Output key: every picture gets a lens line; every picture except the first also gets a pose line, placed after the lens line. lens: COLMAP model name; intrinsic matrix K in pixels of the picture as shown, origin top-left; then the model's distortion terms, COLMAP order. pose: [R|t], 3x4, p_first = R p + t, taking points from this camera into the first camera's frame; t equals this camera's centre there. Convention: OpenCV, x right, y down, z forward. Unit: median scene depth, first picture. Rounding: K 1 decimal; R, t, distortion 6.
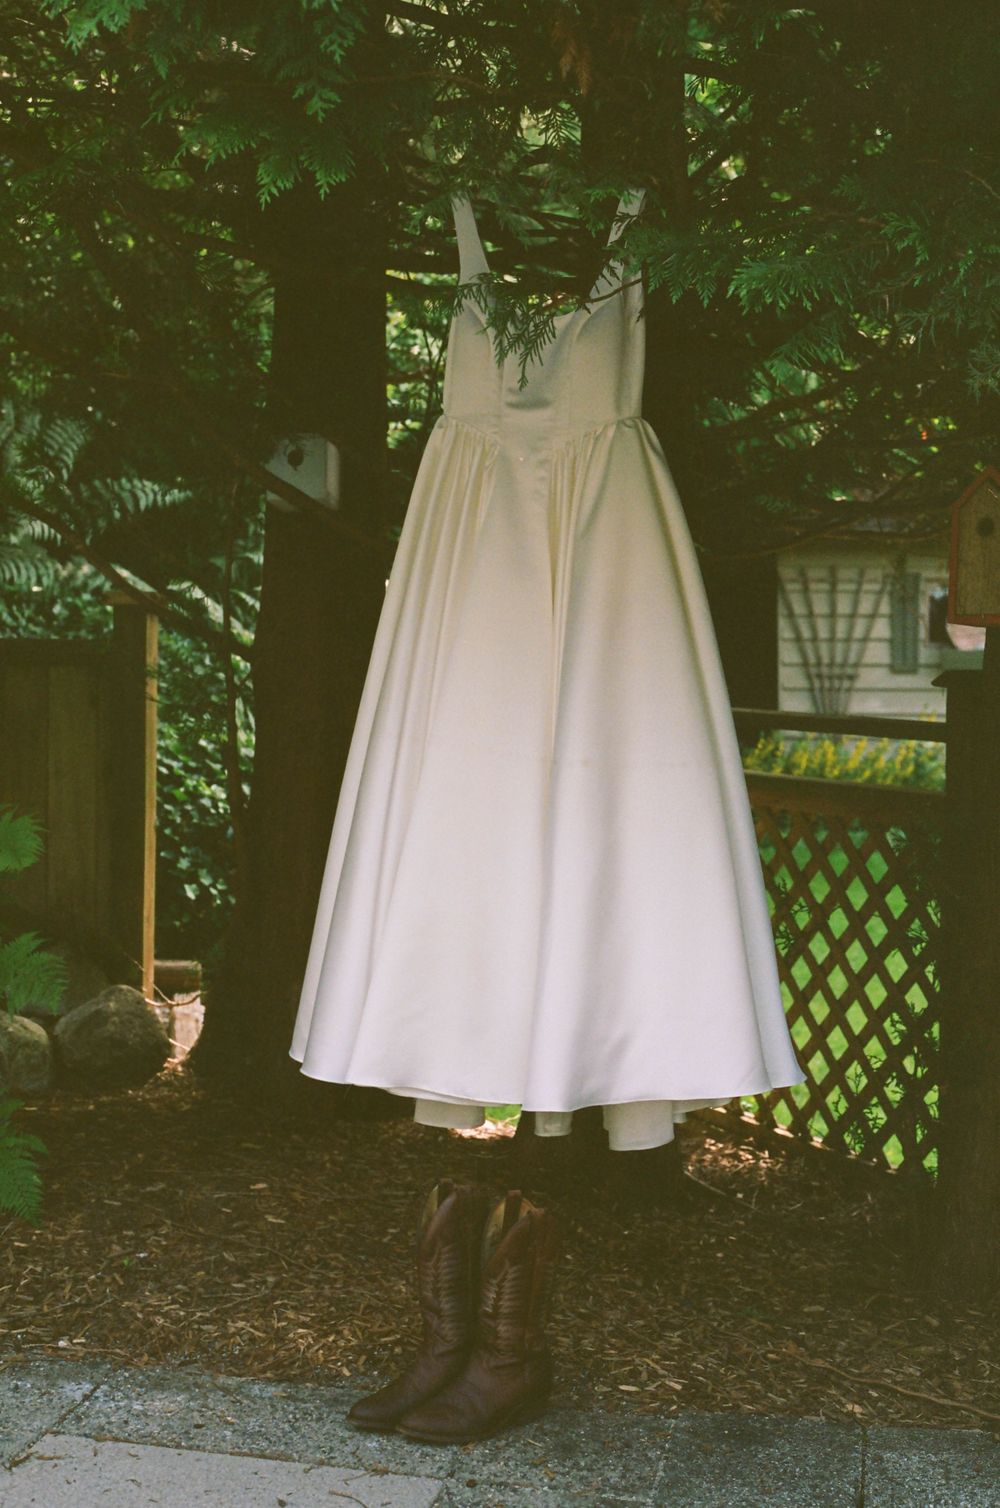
lens RADIAL K [[2099.8, 0, 470.4], [0, 2099.8, 754.8], [0, 0, 1]] dist [0.131091, -1.361071]
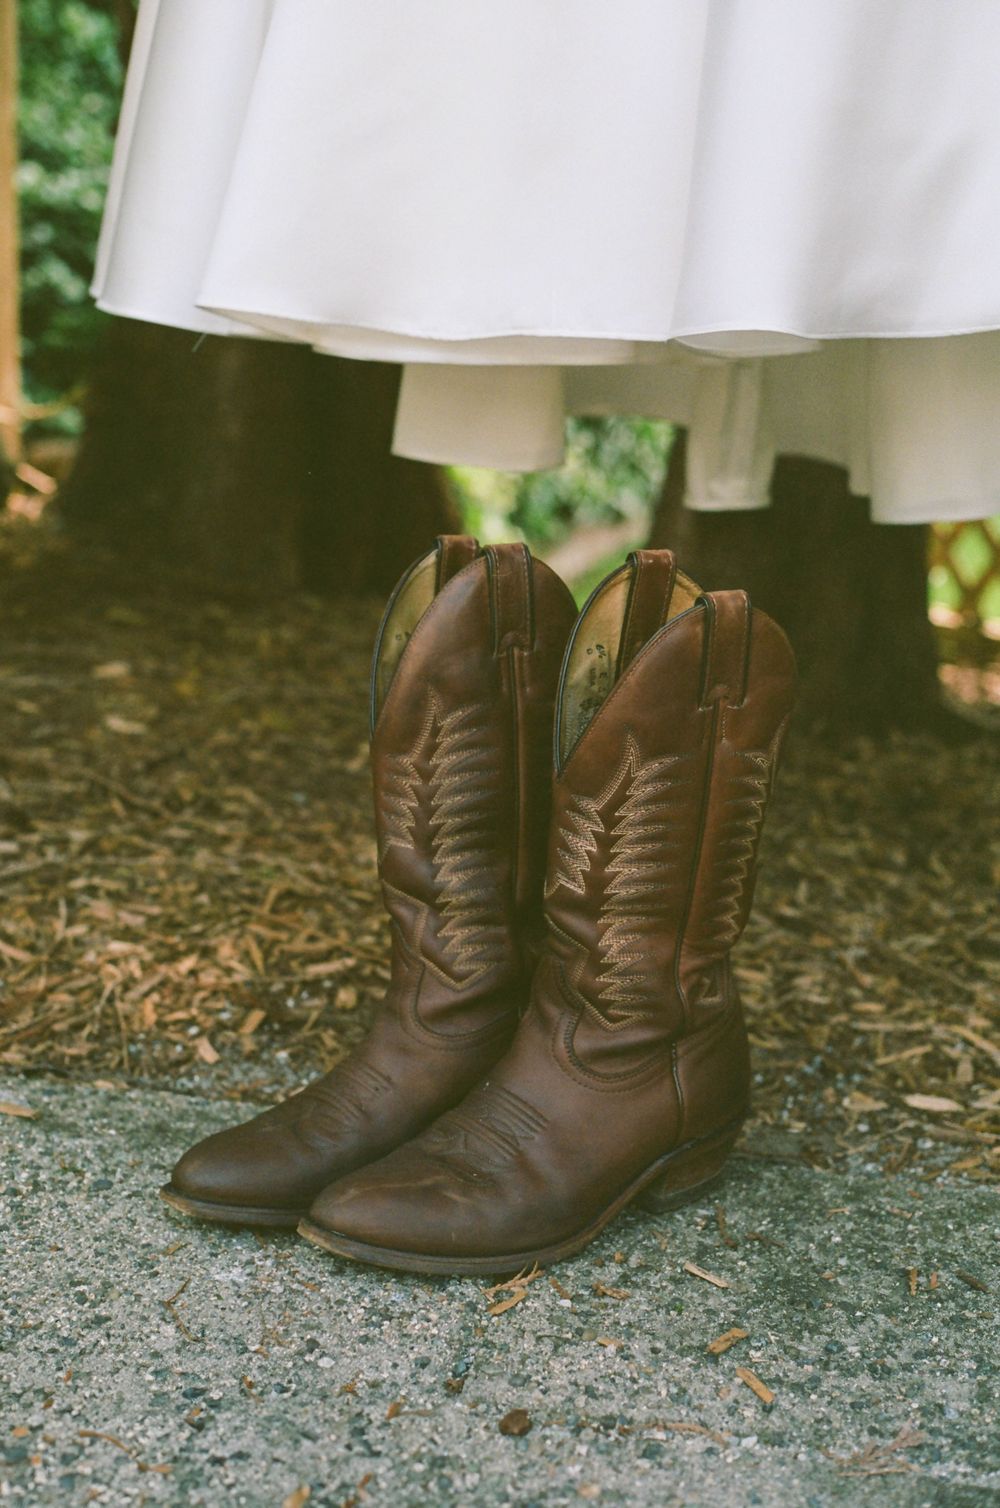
lens RADIAL K [[2099.8, 0, 470.4], [0, 2099.8, 754.8], [0, 0, 1]] dist [0.131091, -1.361071]
pose [[0.999336, 0.009977, -0.035049, 0.003346], [-0.003974, 0.985891, 0.167339, 0.175961], [0.036224, -0.167088, 0.985276, 0.633649]]
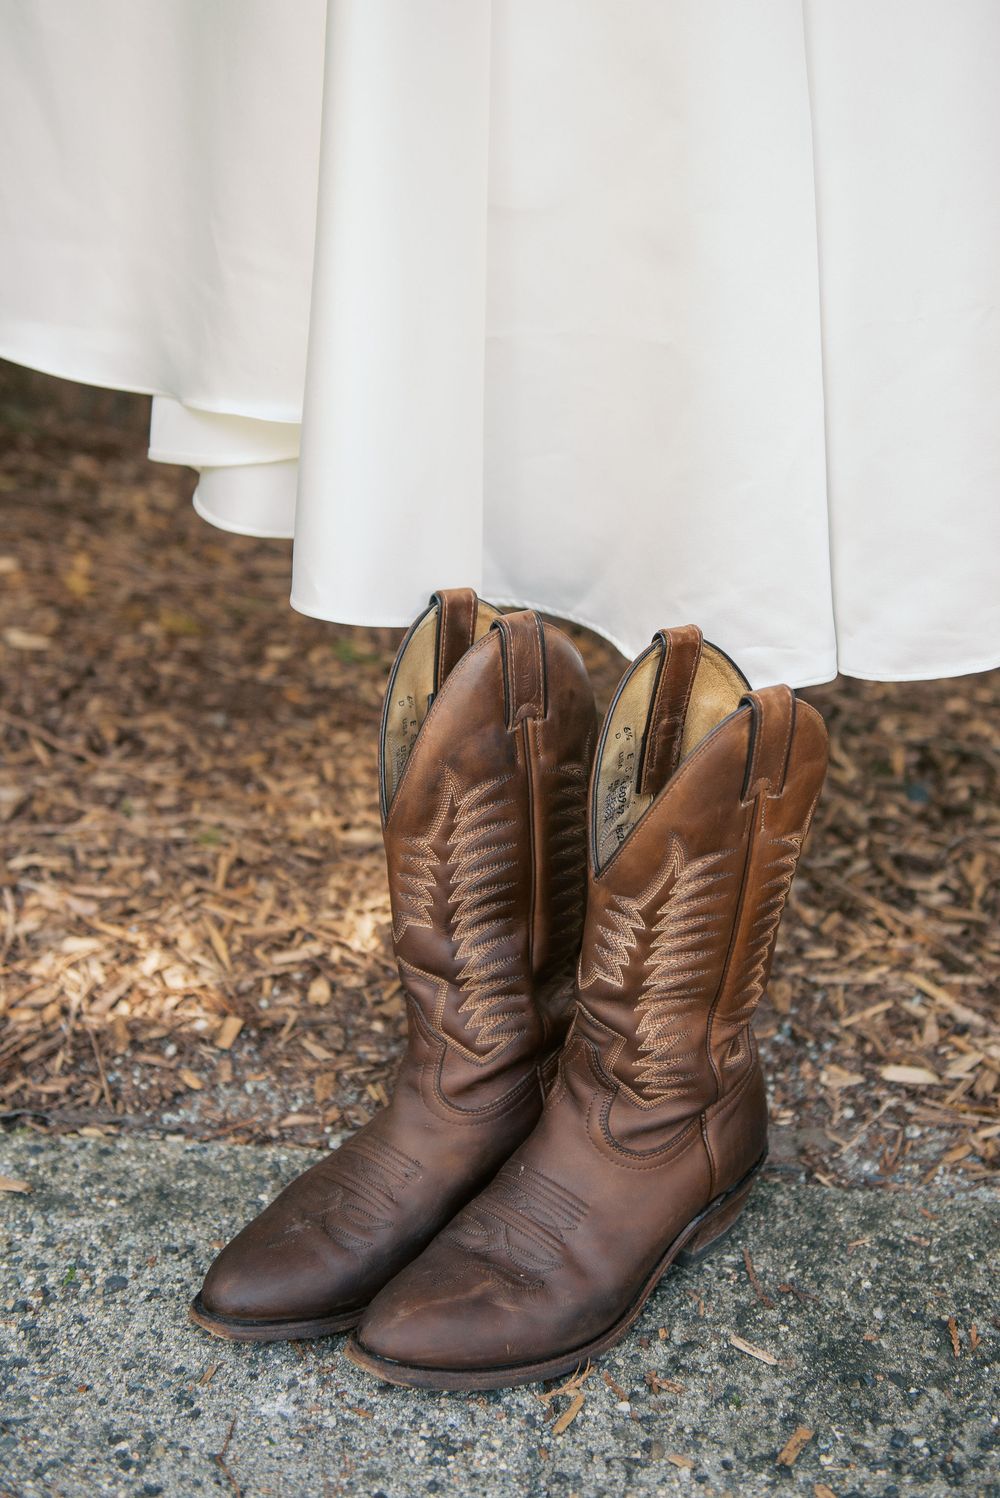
lens RADIAL K [[1905.2, 0, 495.5], [0, 1905.2, 619.3], [0, 0, 1]] dist [0.090223, -0.081619]
pose [[0.994736, -0.035794, 0.096016, -0.034693], [0.008664, 0.963031, 0.269251, 0.120858], [-0.102104, -0.267002, 0.958272, 0.690800]]
